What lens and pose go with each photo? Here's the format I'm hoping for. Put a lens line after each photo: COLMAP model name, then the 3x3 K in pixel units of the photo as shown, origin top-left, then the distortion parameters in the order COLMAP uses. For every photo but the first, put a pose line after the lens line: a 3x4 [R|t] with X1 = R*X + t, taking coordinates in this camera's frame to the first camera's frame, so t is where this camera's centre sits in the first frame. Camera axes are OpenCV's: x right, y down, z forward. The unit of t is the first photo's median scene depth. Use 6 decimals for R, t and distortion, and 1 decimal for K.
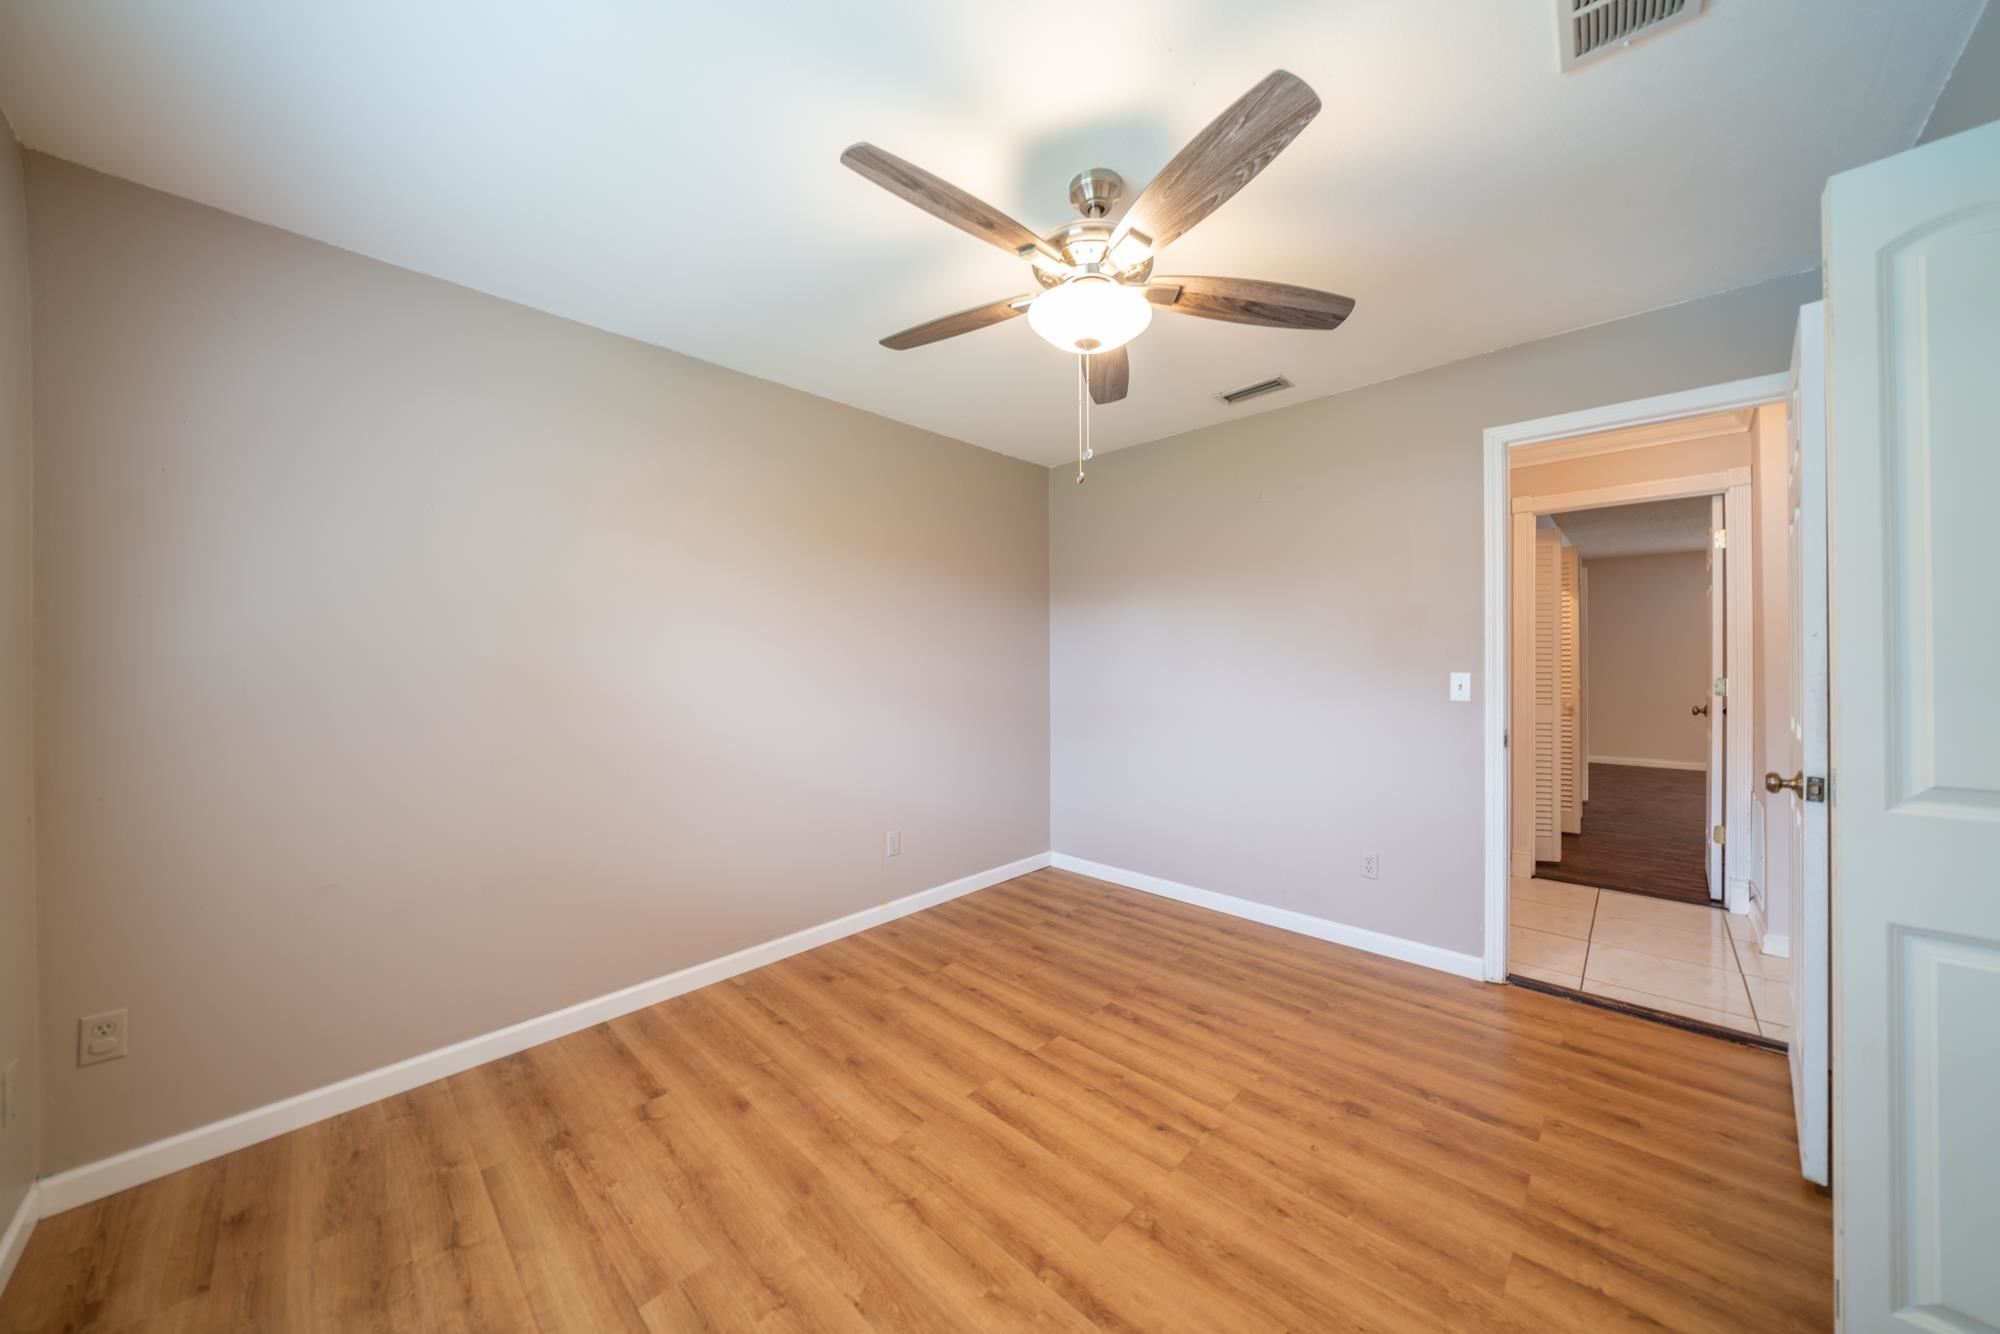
lens RADIAL K [[678.0, 0, 997.8], [0, 678.0, 664.3], [0, 0, 1]] dist [-0.007889, 0.000277]
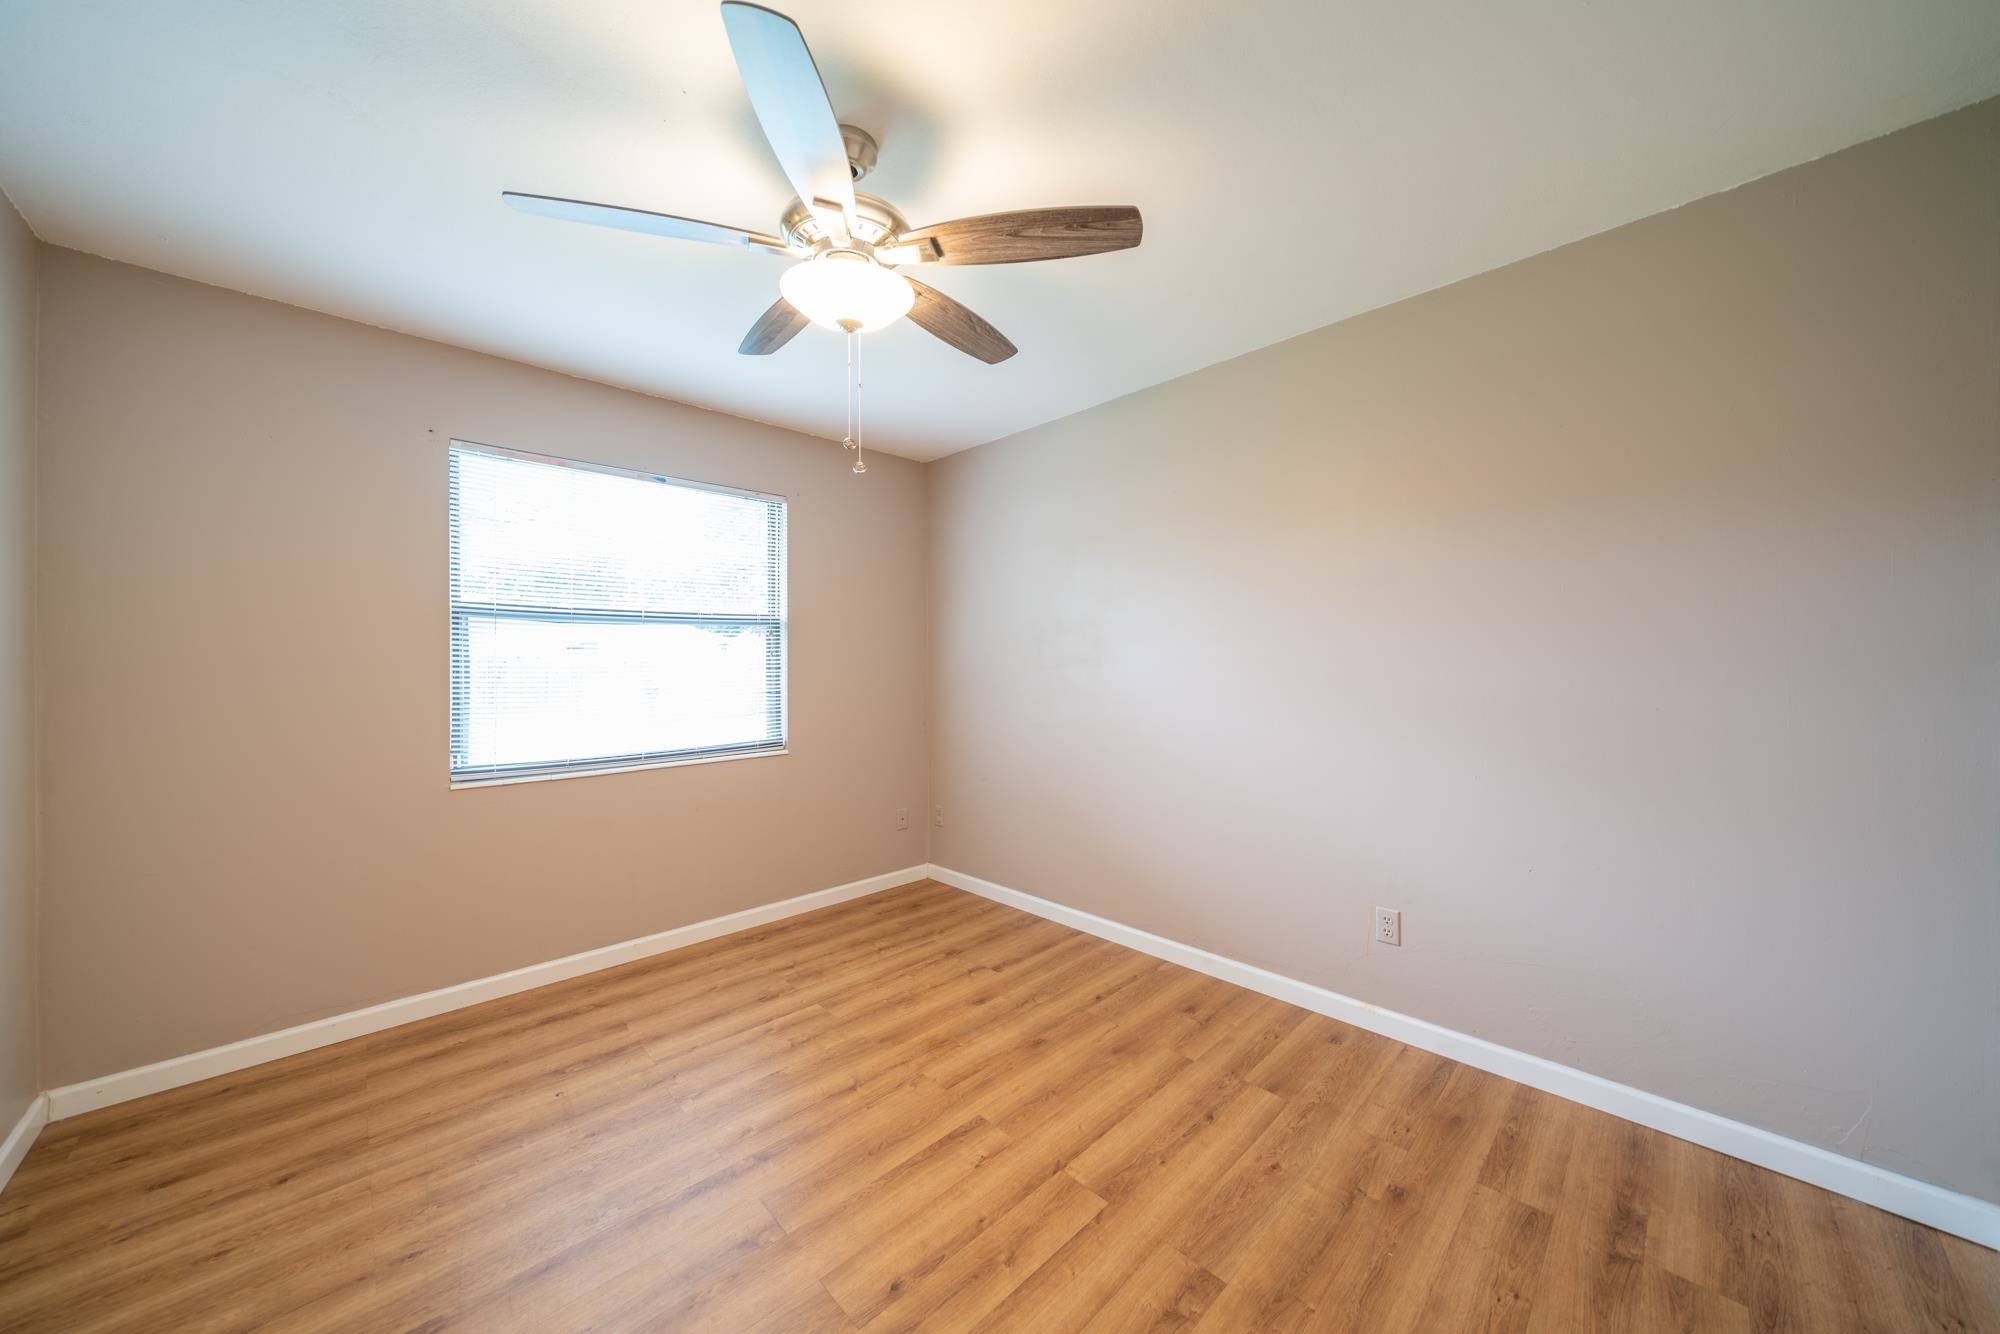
lens RADIAL K [[678.0, 0, 997.8], [0, 678.0, 664.3], [0, 0, 1]] dist [-0.007889, 0.000277]
pose [[-0.032601, 0.008714, -0.999430, 0.813963], [0.001573, 0.999961, 0.008667, -0.010437], [0.999467, -0.001290, -0.032613, 0.947212]]
